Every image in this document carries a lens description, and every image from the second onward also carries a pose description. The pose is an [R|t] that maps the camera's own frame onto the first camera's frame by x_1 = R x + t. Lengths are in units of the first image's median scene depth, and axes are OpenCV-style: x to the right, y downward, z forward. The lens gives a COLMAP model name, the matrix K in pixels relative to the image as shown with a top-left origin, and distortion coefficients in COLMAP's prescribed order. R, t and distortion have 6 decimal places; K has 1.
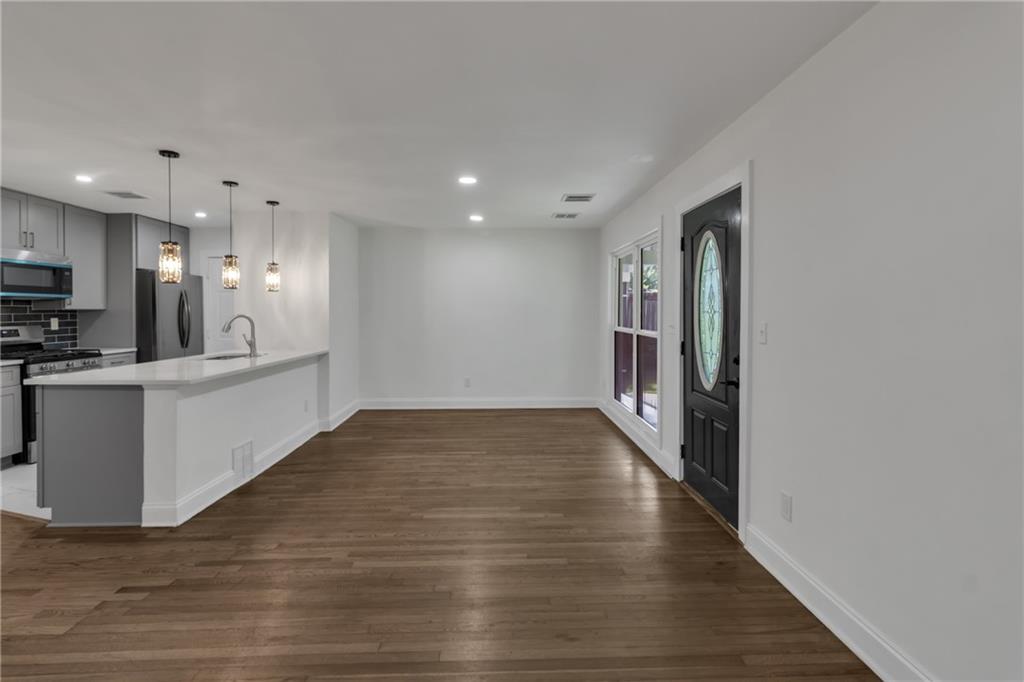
lens RADIAL K [[492.1, 0, 523.8], [0, 492.1, 313.9], [0, 0, 1]] dist [0.005523, 0.001134]
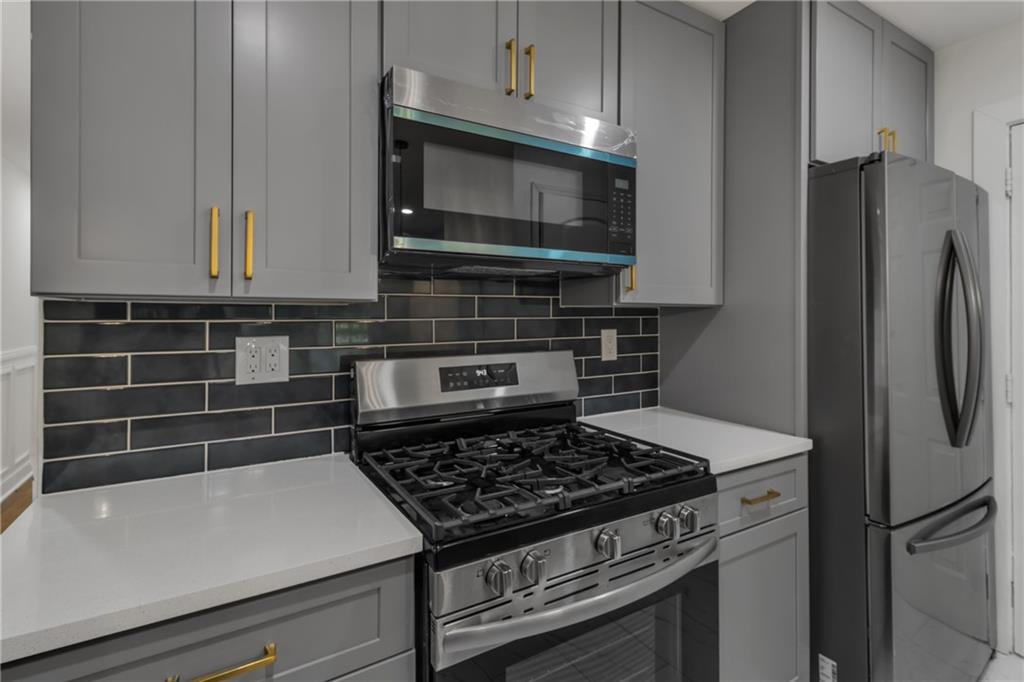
lens RADIAL K [[492.1, 0, 514.2], [0, 492.1, 311.9], [0, 0, 1]] dist [0.005523, 0.001134]
pose [[0.480741, -0.000939, -0.876862, -0.677693], [-0.006642, 0.999967, -0.004712, -0.002512], [0.876837, 0.008089, 0.480719, 0.783219]]
